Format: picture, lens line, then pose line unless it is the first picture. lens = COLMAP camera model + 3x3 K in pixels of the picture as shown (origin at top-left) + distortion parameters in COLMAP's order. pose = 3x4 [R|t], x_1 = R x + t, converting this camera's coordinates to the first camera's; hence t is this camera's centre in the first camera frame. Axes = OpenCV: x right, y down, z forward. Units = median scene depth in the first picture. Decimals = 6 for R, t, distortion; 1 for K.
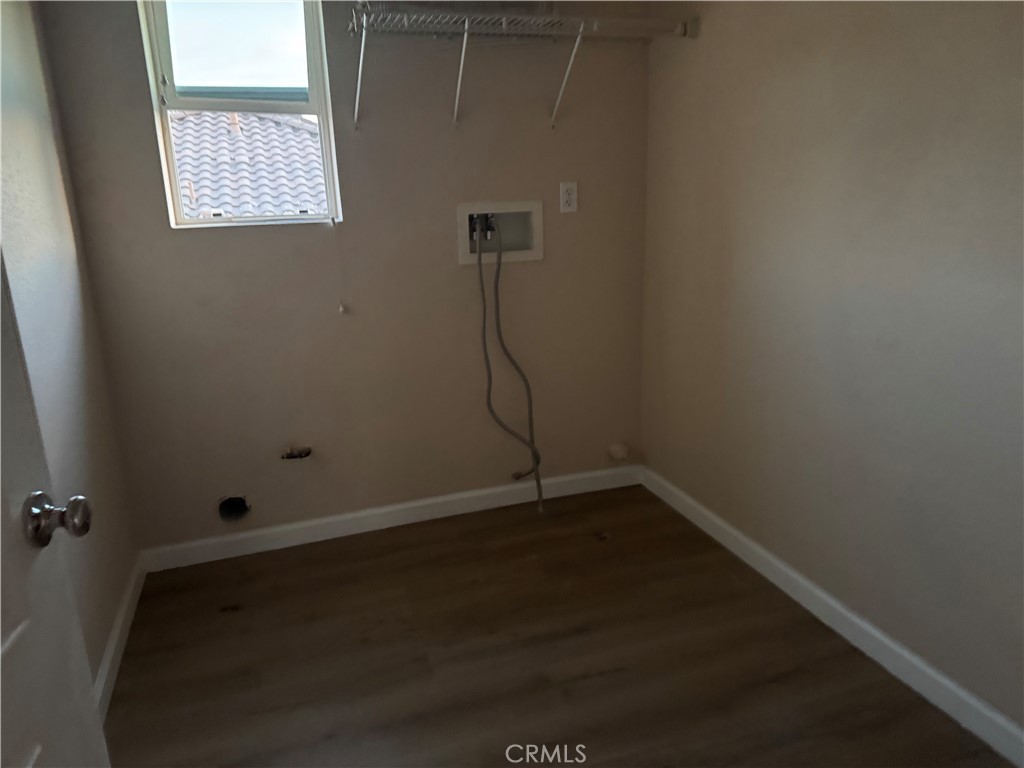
lens RADIAL K [[716.3, 0, 500.2], [0, 716.3, 380.5], [0, 0, 1]] dist [0.112475, -0.208417]
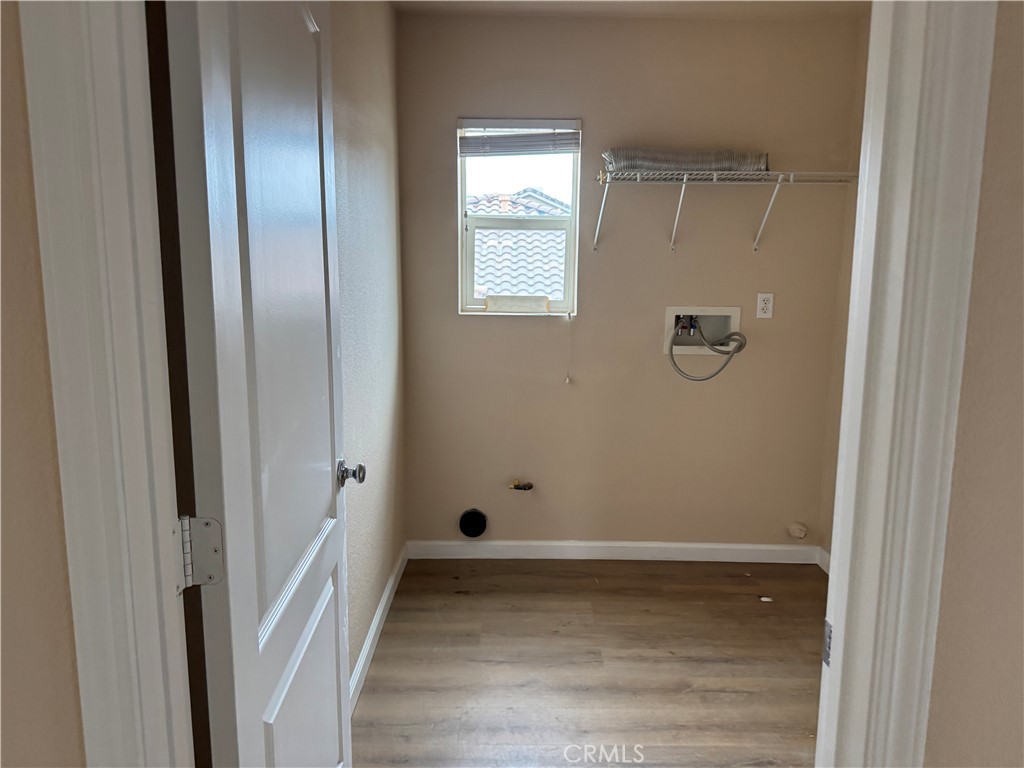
lens RADIAL K [[715.8, 0, 513.4], [0, 715.8, 380.6], [0, 0, 1]] dist [0.132412, -0.208866]
pose [[0.949613, 0.092697, -0.299403, 0.076580], [-0.122281, 0.989136, -0.081592, 0.019302], [0.288587, 0.114092, 0.950632, -0.268473]]
